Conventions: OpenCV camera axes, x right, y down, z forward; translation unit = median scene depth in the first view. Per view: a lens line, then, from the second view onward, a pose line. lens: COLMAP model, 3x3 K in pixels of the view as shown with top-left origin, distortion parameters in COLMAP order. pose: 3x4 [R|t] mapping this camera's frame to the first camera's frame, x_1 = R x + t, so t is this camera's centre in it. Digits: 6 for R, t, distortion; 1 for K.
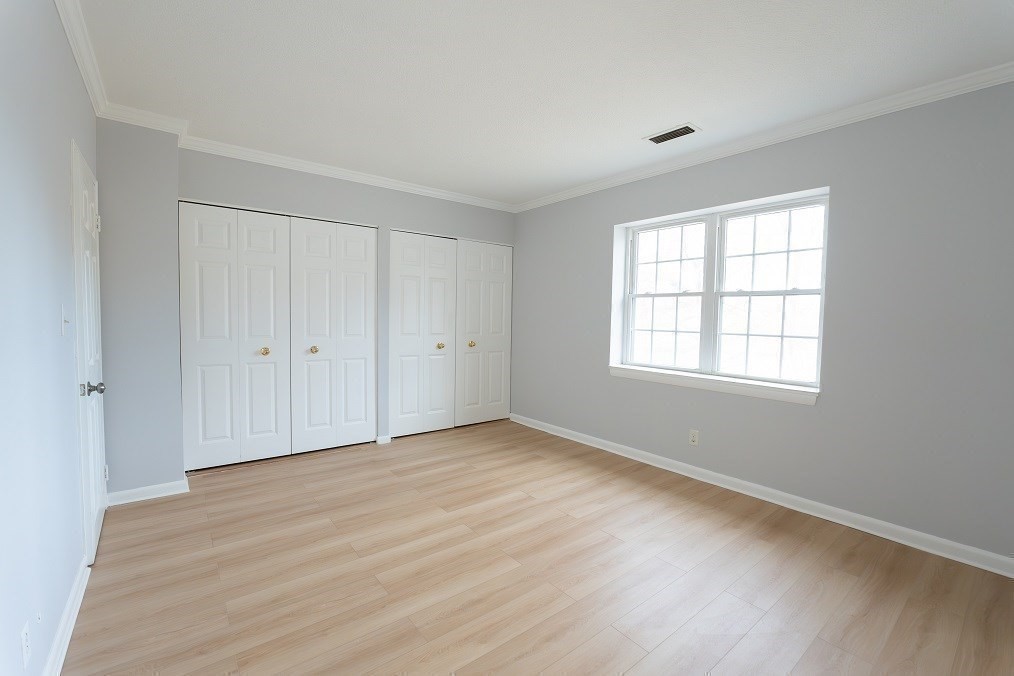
lens RADIAL K [[433.5, 0, 504.2], [0, 433.5, 335.9], [0, 0, 1]] dist [-0.013942, 0.000112]
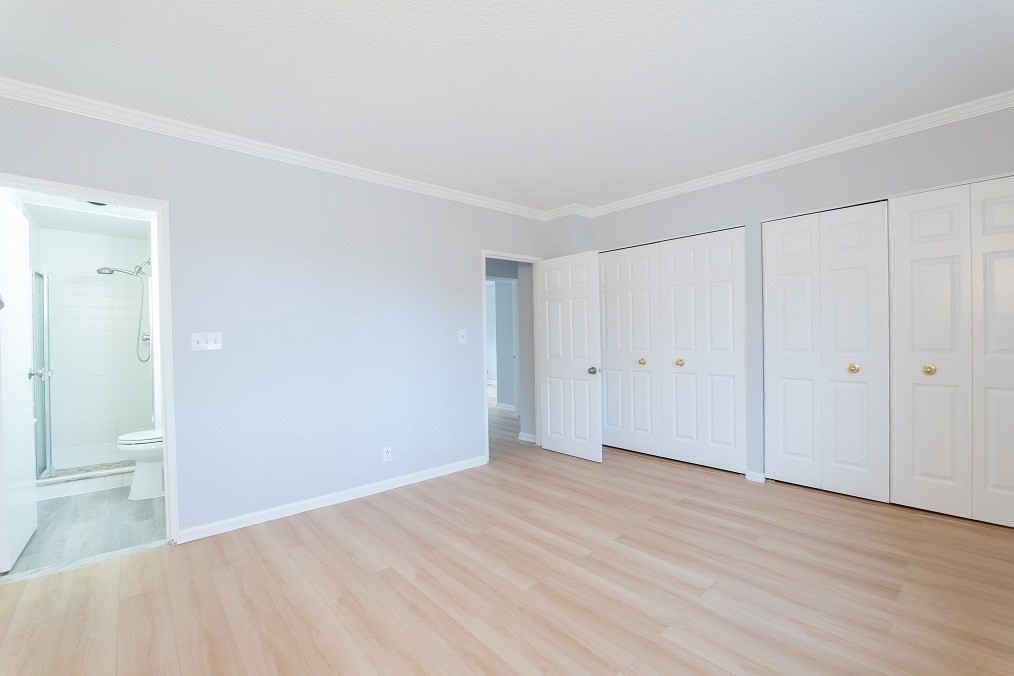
lens RADIAL K [[433.5, 0, 504.2], [0, 433.5, 335.9], [0, 0, 1]] dist [-0.013942, 0.000112]
pose [[0.057970, -0.019050, -0.998137, 0.612950], [-0.020704, 0.999580, -0.020280, -0.002347], [0.998104, 0.021841, 0.057552, 0.552823]]
